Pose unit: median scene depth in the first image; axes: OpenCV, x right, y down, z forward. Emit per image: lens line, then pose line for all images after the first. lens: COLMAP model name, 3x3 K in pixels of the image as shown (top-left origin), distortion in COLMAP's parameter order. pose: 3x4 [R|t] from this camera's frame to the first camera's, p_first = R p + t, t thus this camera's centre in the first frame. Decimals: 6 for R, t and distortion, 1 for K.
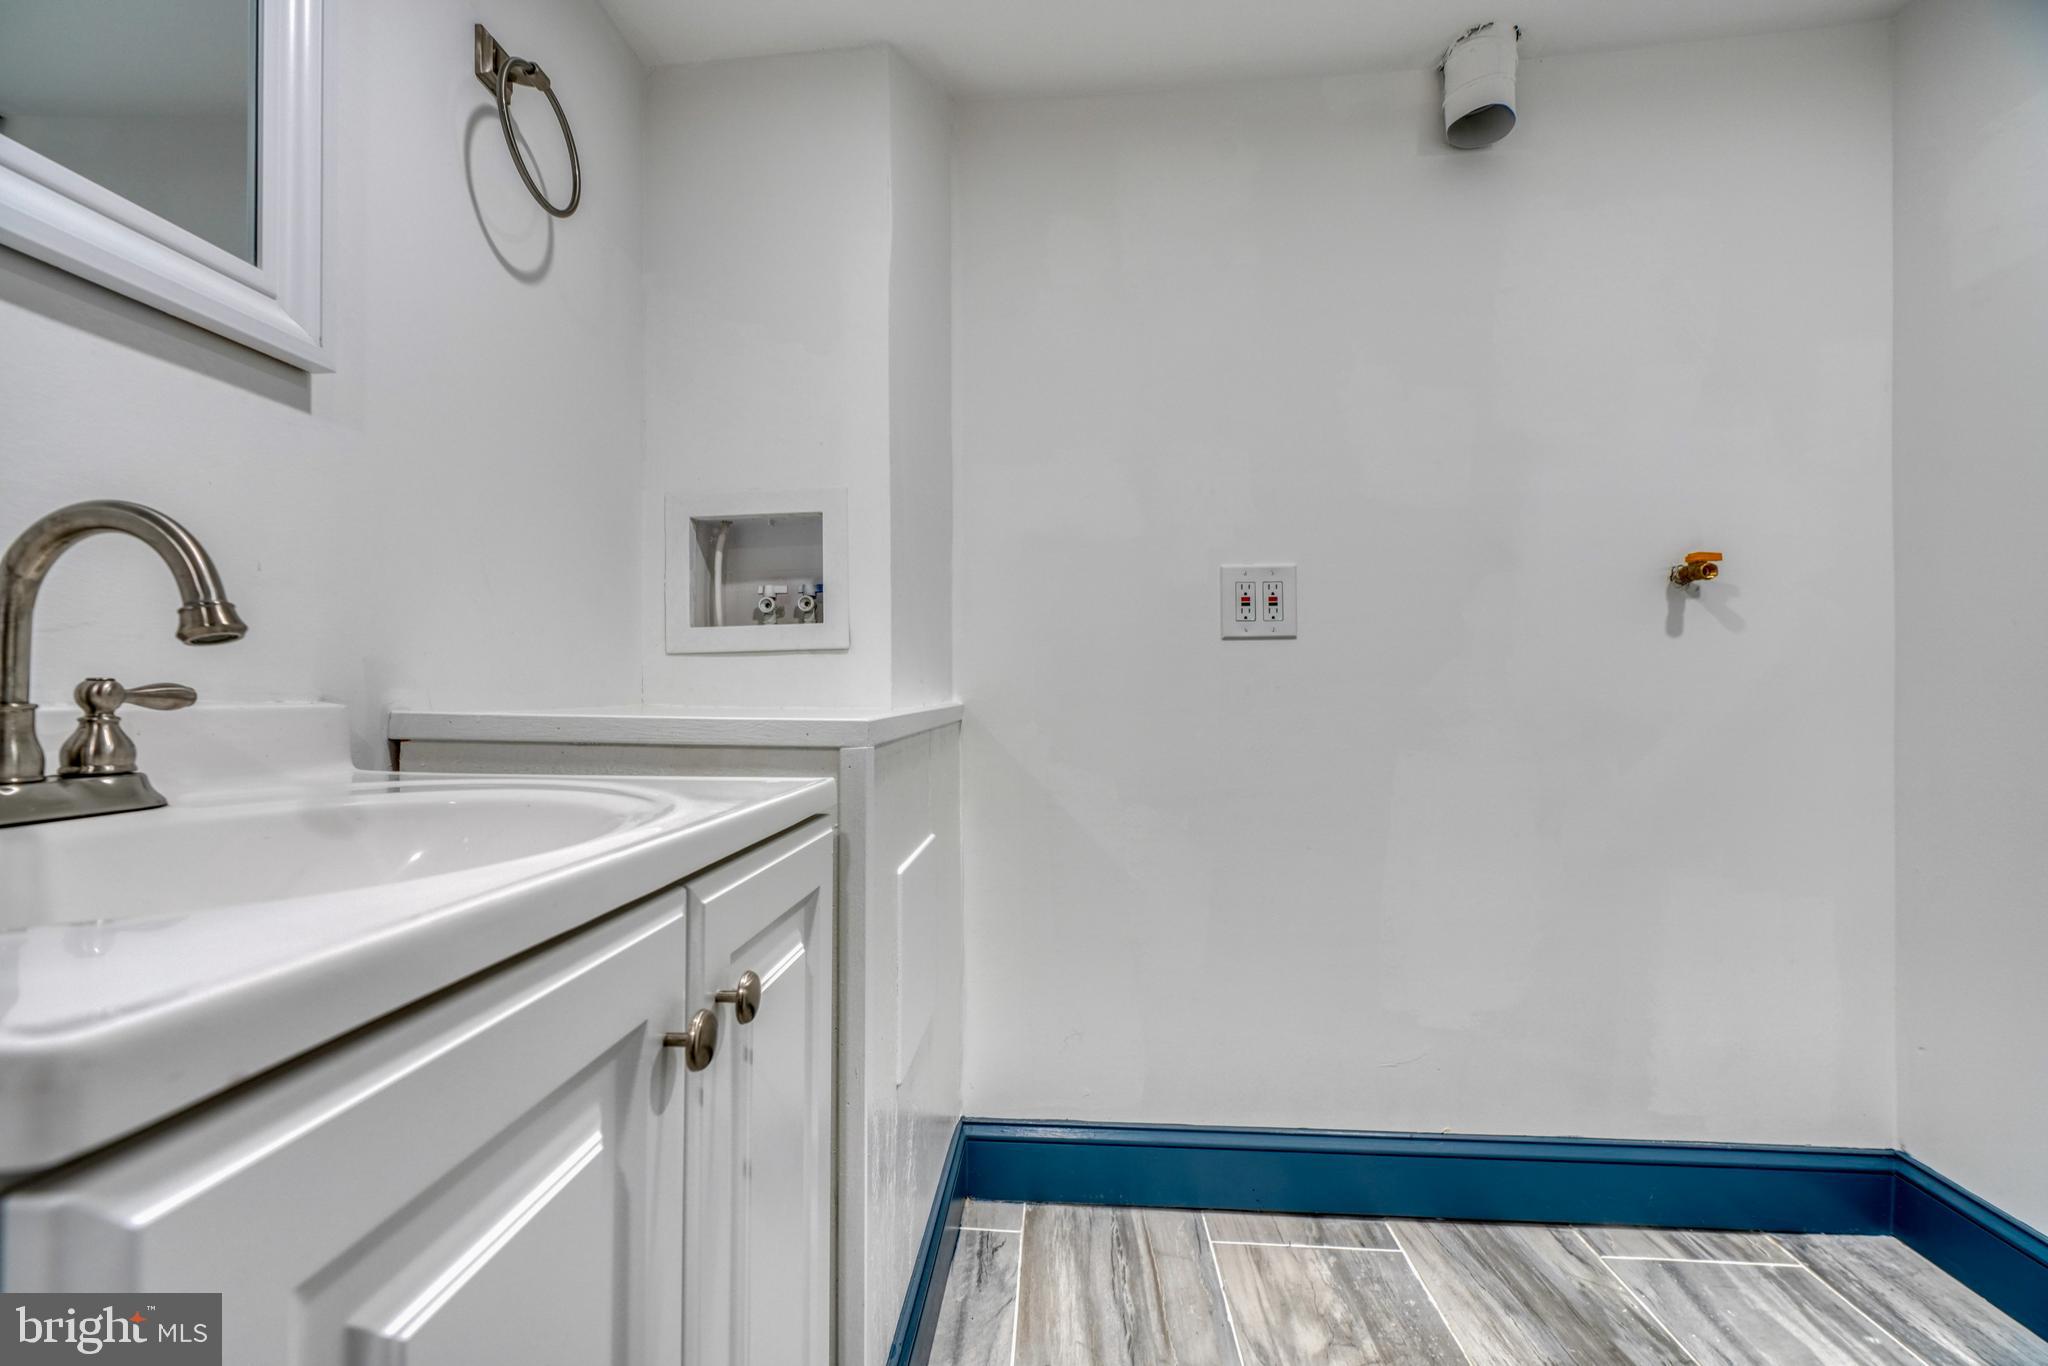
lens RADIAL K [[901.6, 0, 1012.2], [0, 901.6, 691.3], [0, 0, 1]] dist [-0.014223, 0.005442]
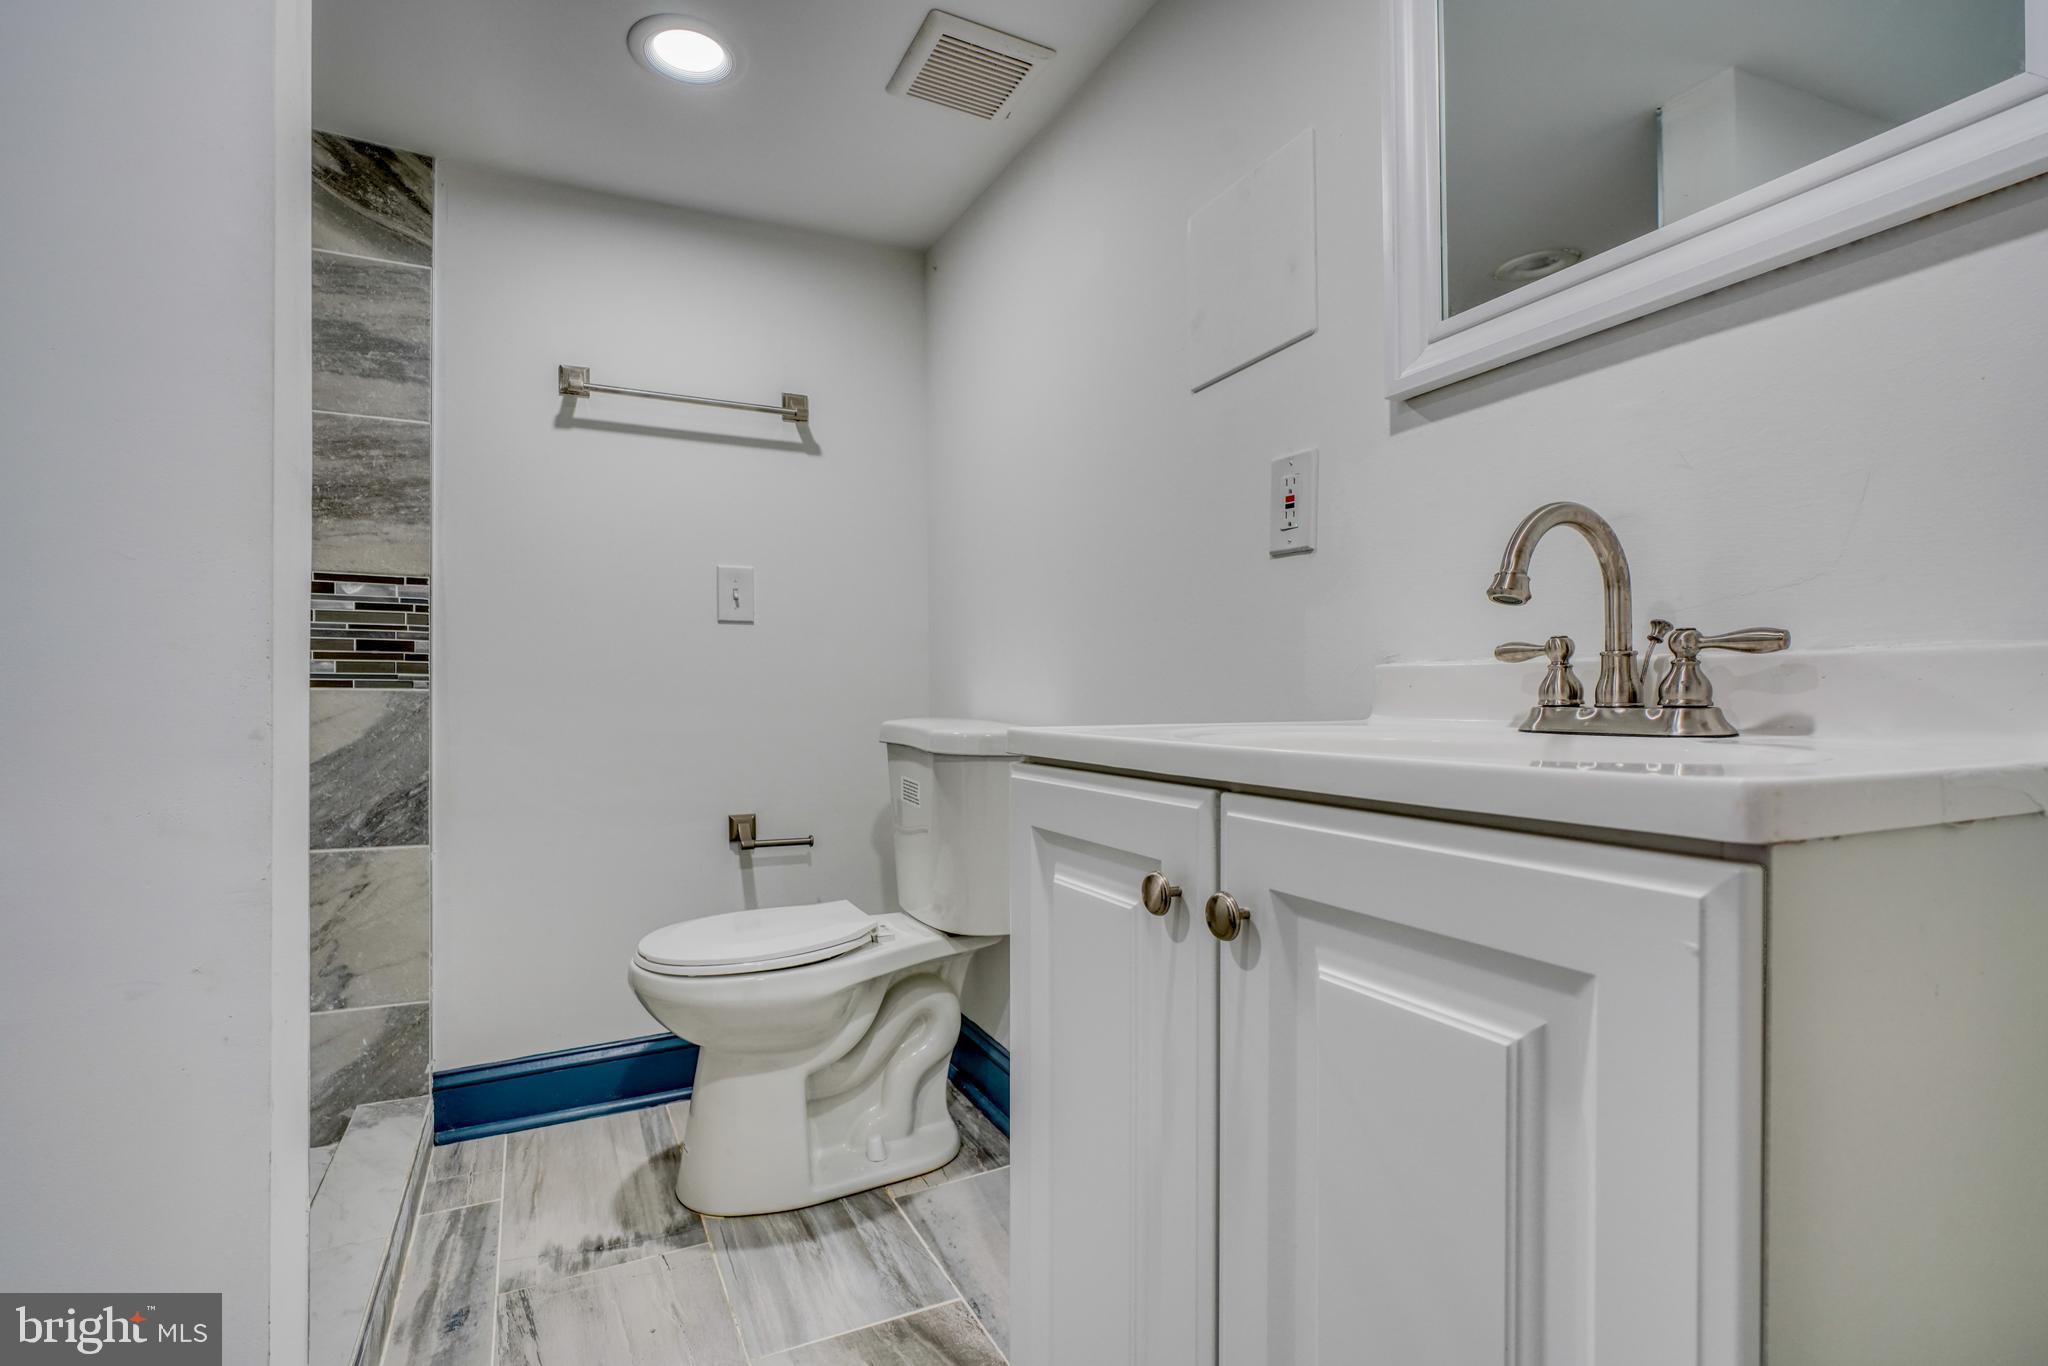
lens RADIAL K [[957.4, 0, 1020.2], [0, 957.4, 688.9], [0, 0, 1]] dist [0.000449, 0.002406]
pose [[-0.866012, -0.016695, -0.499745, 0.370106], [-0.012583, 0.999854, -0.011596, 0.088649], [0.499865, -0.003754, -0.866095, 1.598356]]
